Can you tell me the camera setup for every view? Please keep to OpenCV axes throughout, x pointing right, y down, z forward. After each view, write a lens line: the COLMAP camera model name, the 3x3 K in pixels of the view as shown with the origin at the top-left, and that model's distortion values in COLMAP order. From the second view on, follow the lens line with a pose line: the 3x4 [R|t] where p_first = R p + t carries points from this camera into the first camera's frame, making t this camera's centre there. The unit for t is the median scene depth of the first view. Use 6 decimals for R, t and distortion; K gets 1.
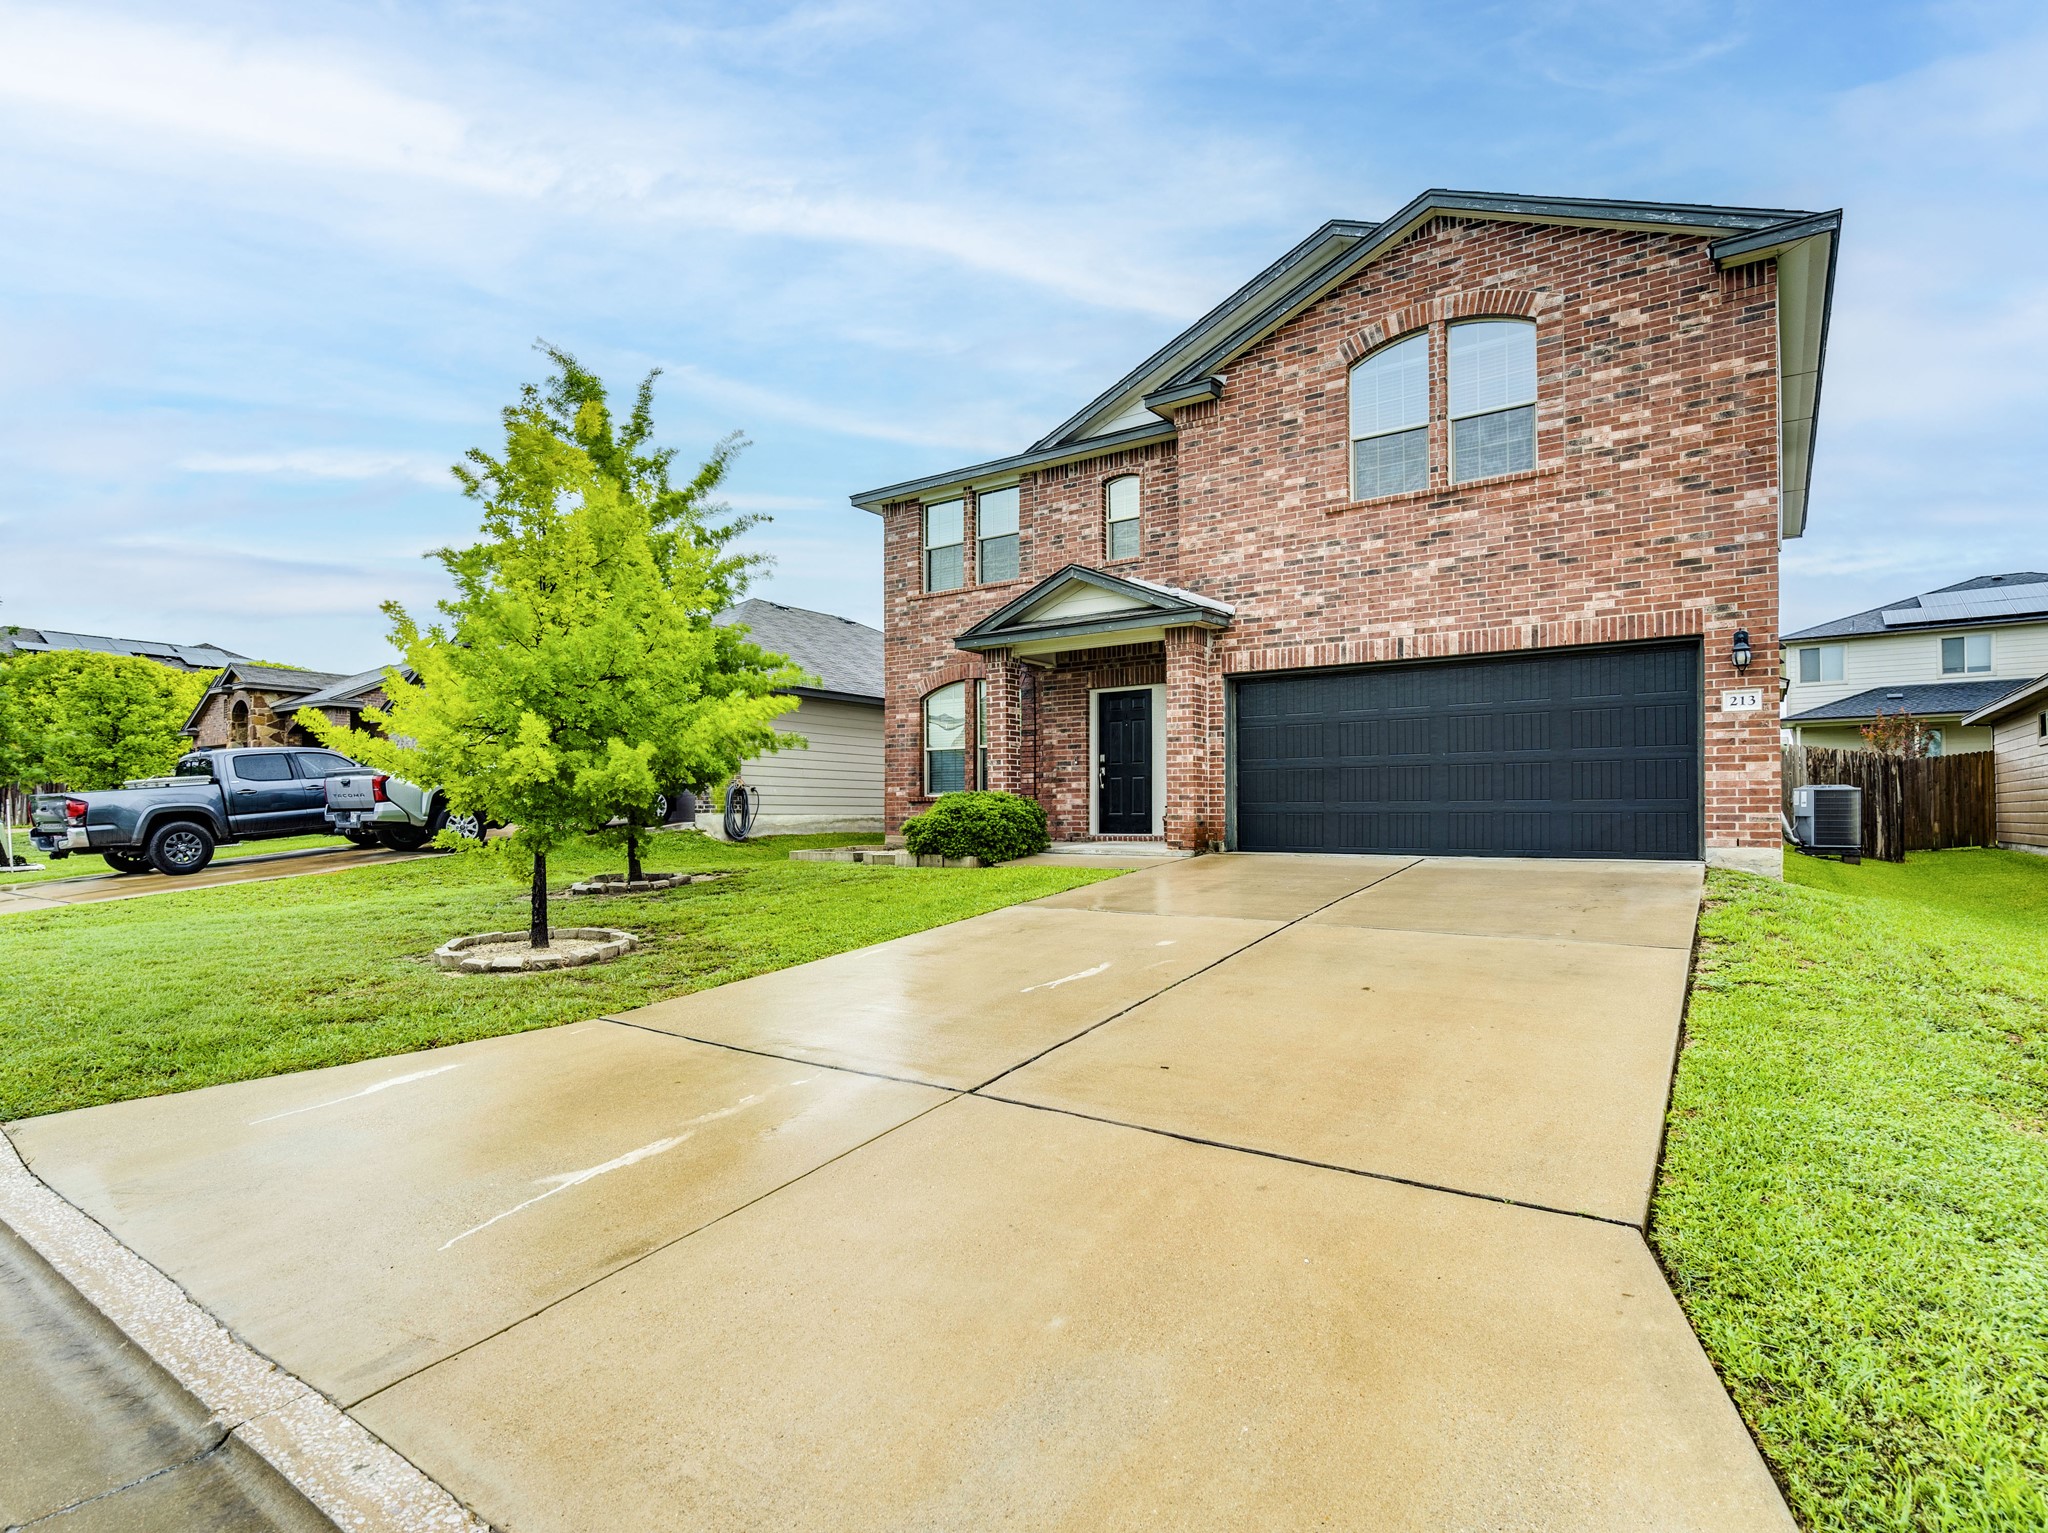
lens RADIAL K [[1051.8, 0, 1017.4], [0, 1051.8, 795.4], [0, 0, 1]] dist [0.000640, 0.001133]
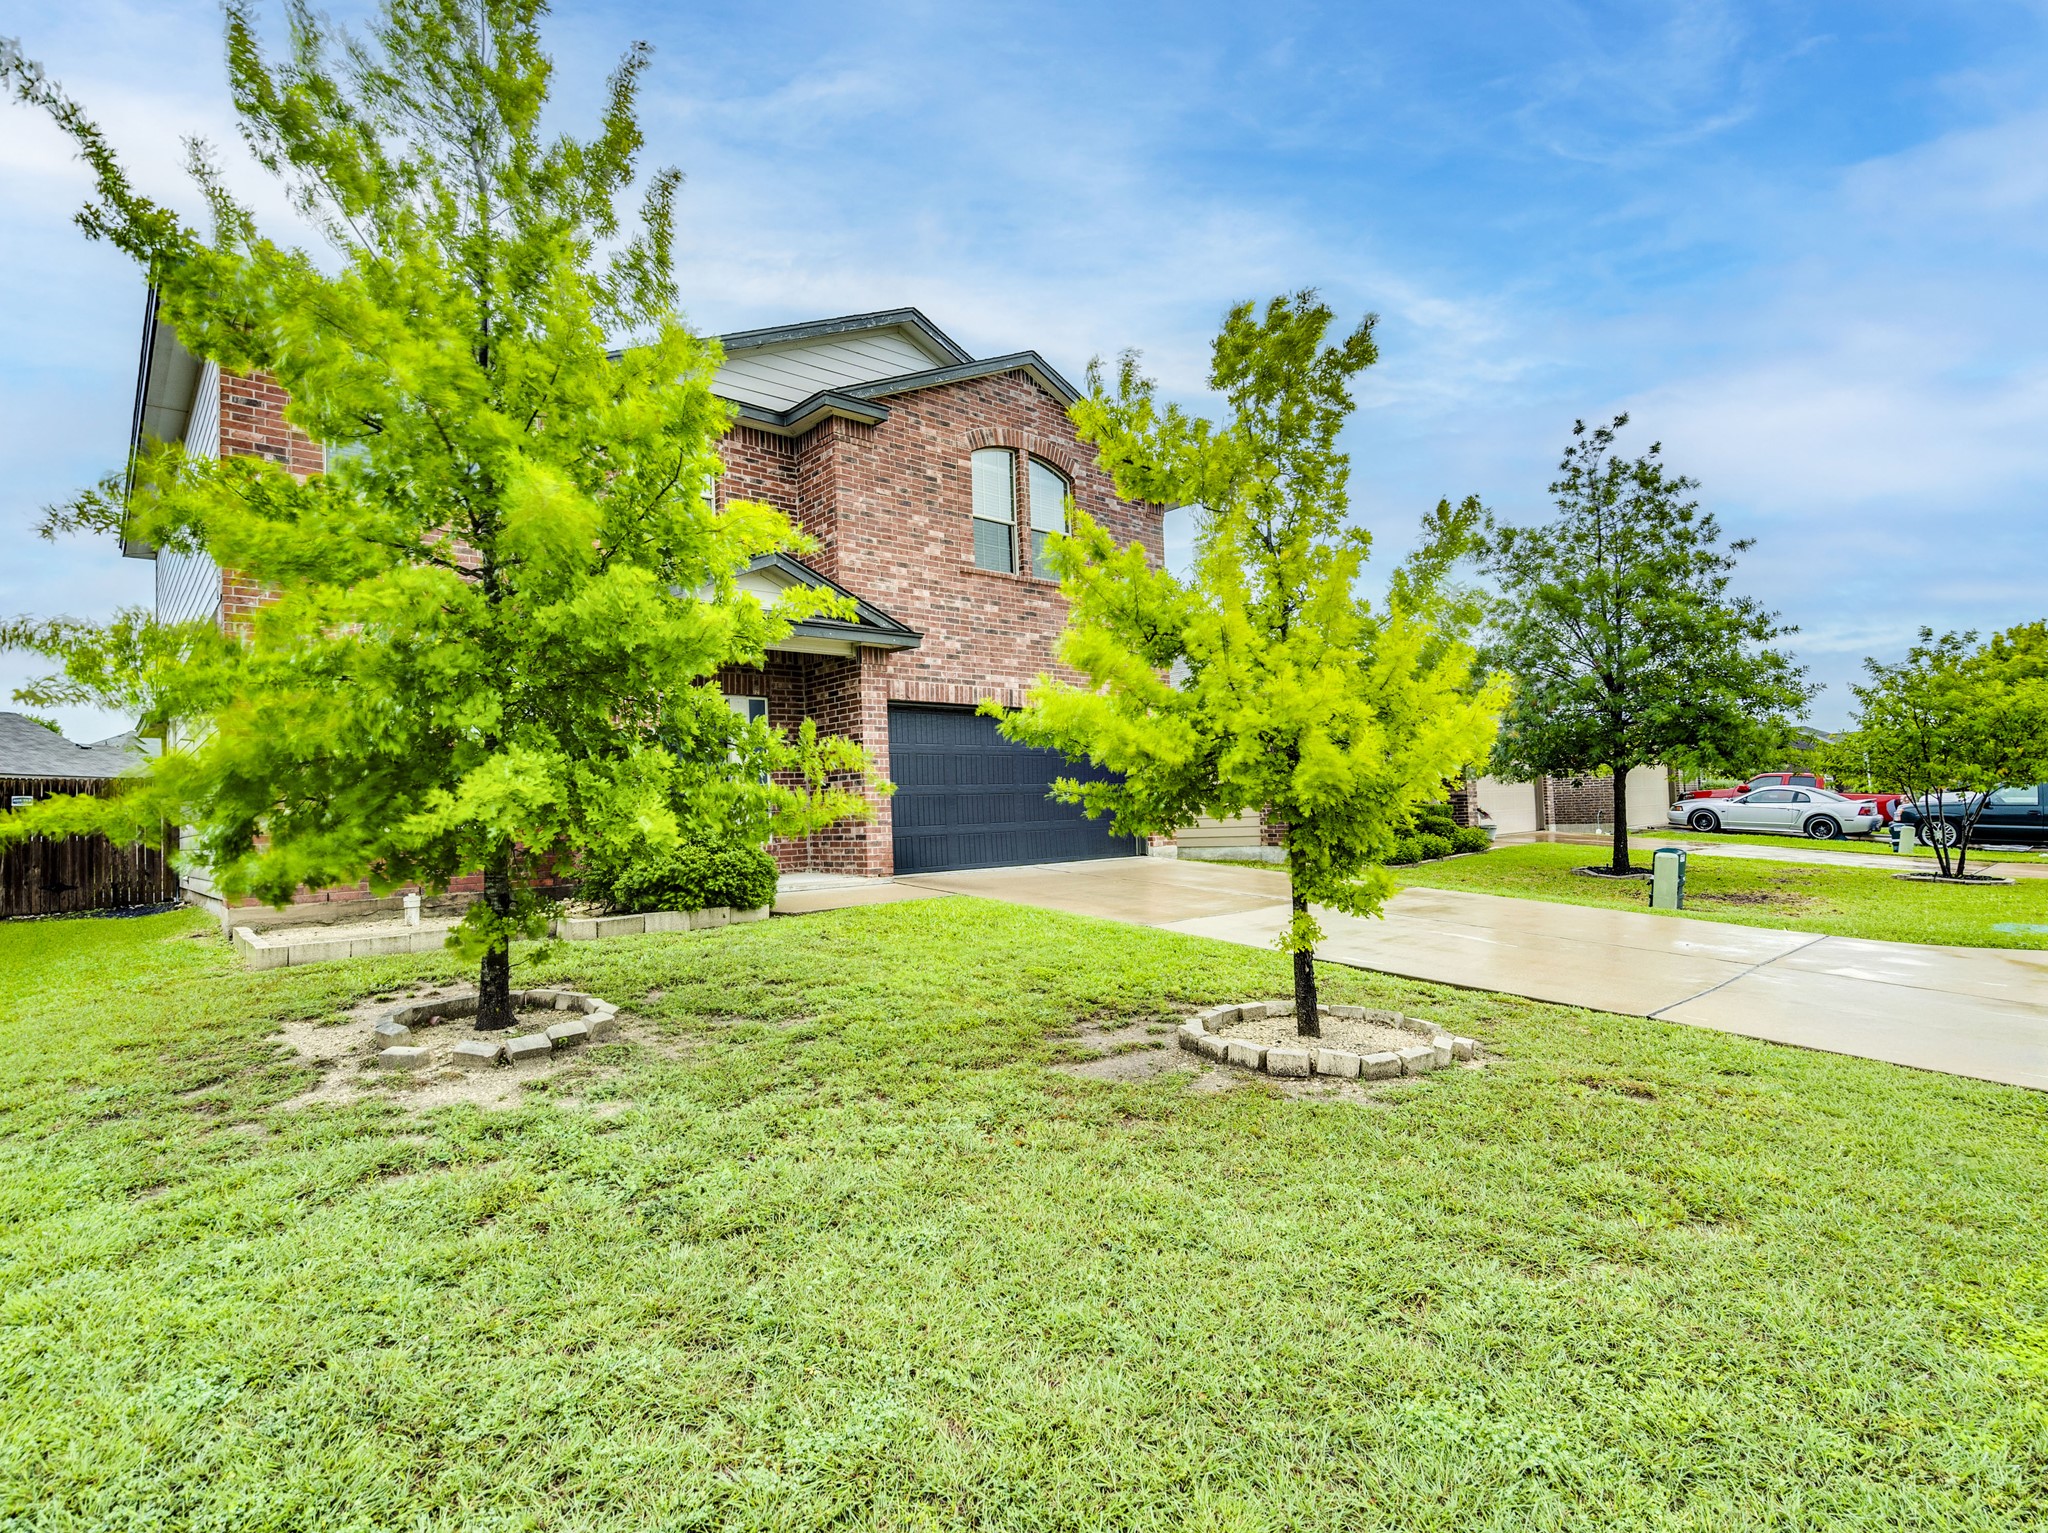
lens RADIAL K [[1055.4, 0, 1024.0], [0, 1055.4, 766.5], [0, 0, 1]] dist [-0.004297, 0.001773]
pose [[0.209695, 0.037956, 0.977030, -0.781750], [0.014474, 0.999016, -0.041916, -0.007470], [-0.977660, 0.022931, 0.208939, 0.679972]]
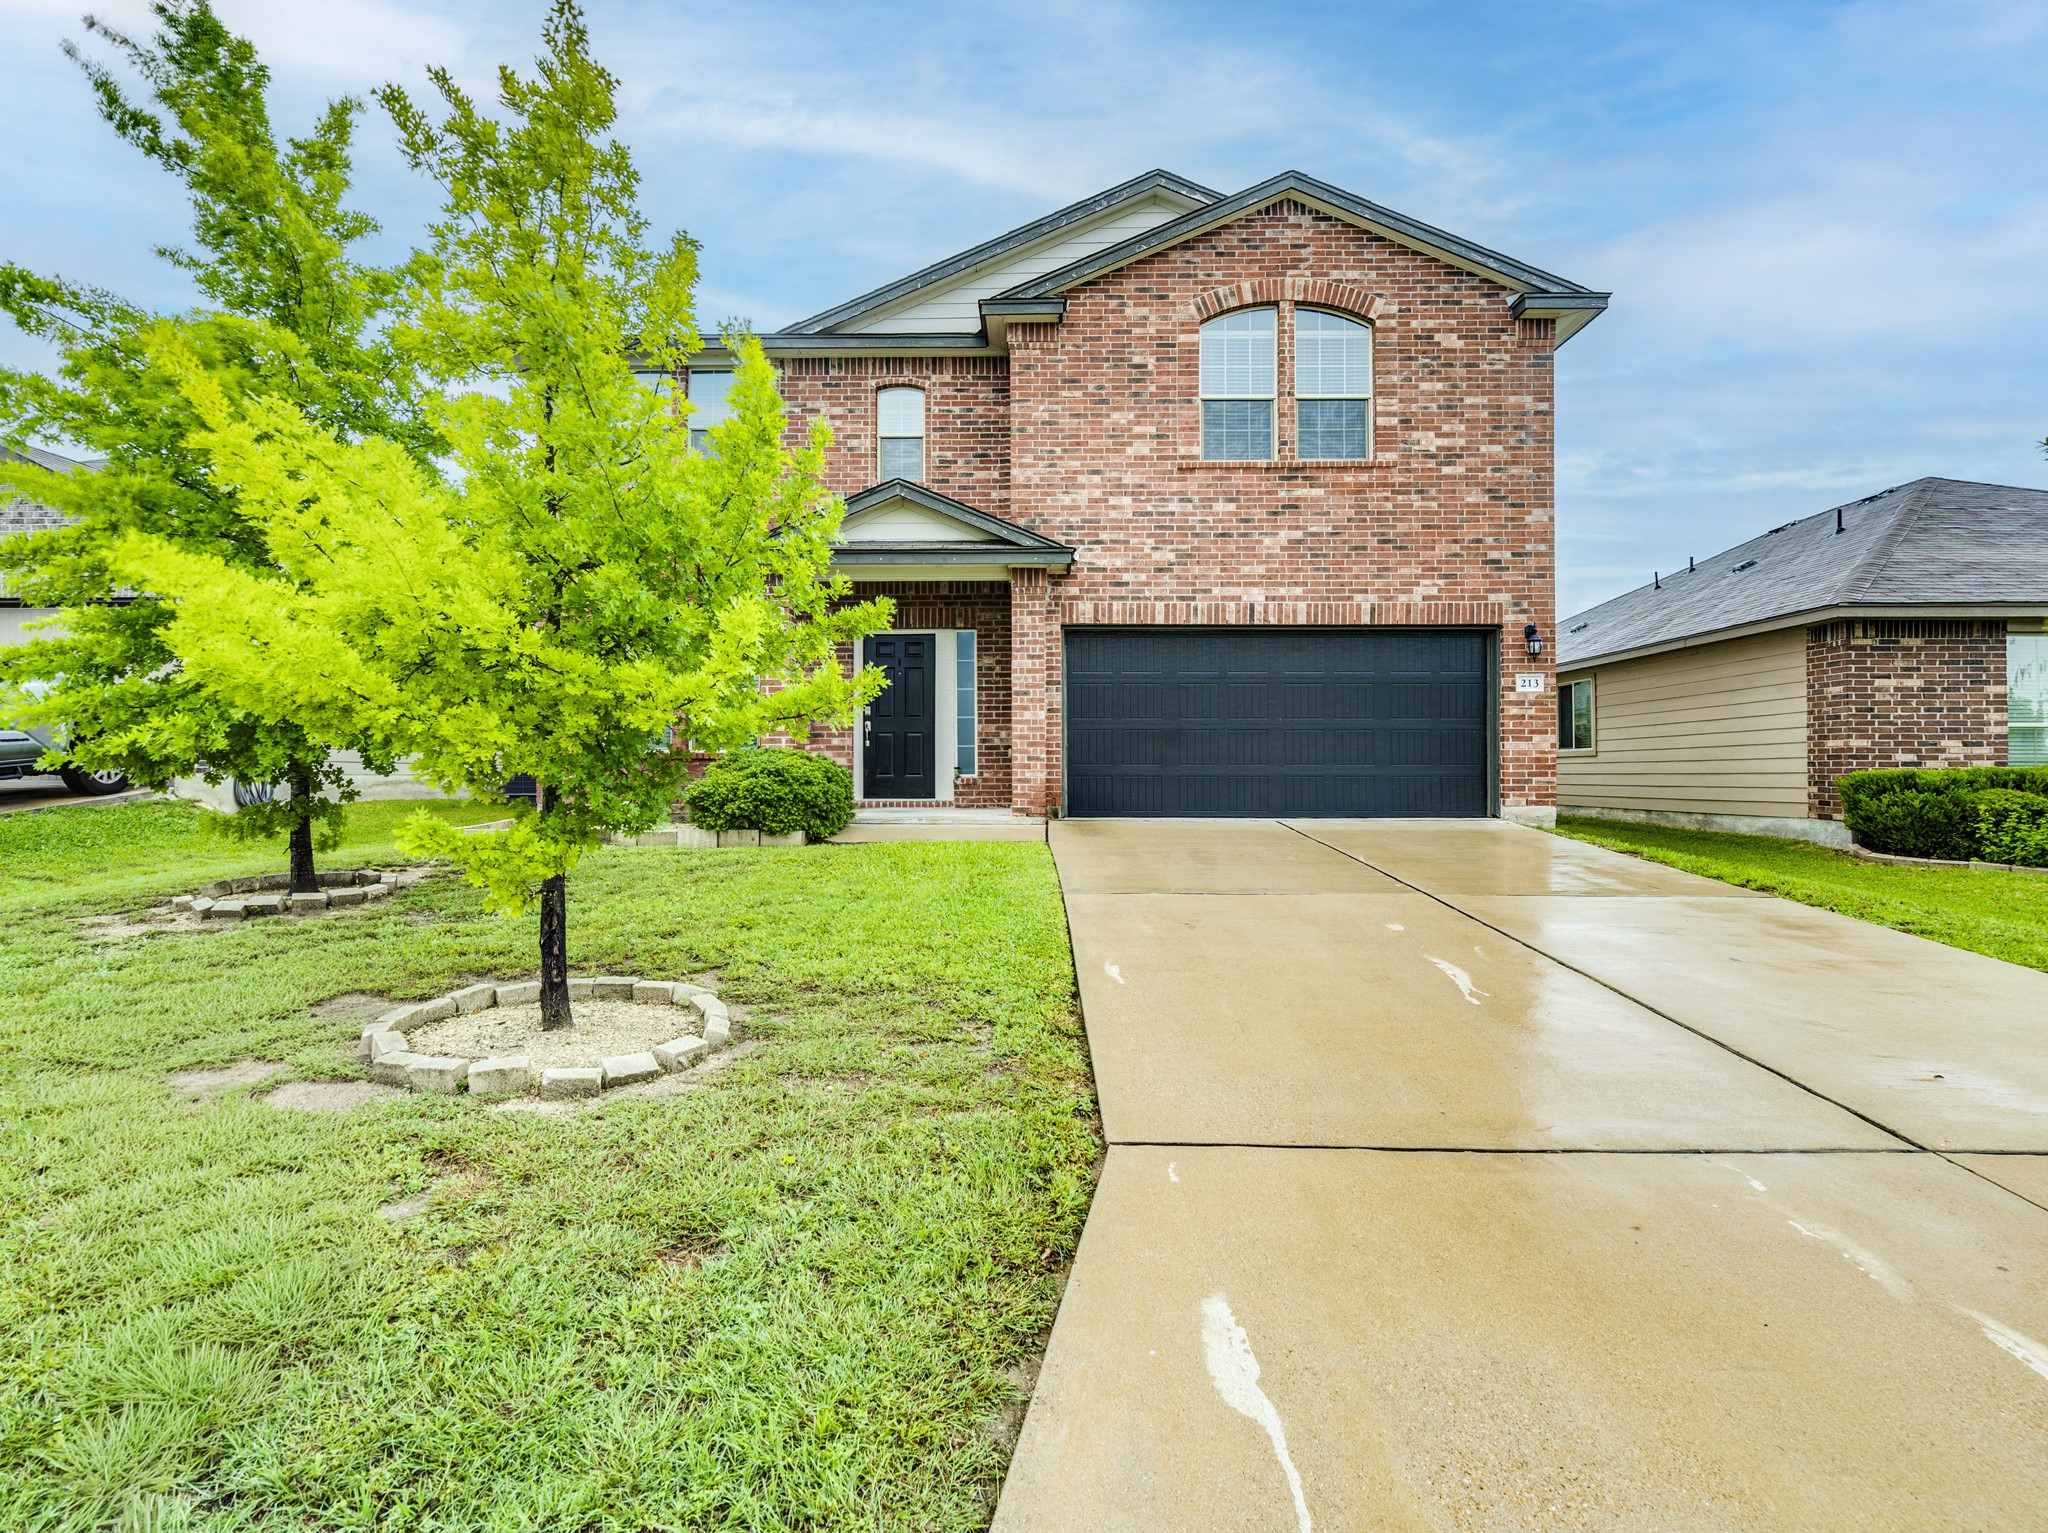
lens RADIAL K [[1057.0, 0, 1074.2], [0, 1057.0, 762.8], [0, 0, 1]] dist [-0.007458, 0.001519]
pose [[0.823431, 0.007775, 0.567363, -0.329244], [-0.012295, 0.999916, 0.004142, 0.001618], [-0.567284, -0.010386, 0.823457, 0.240232]]
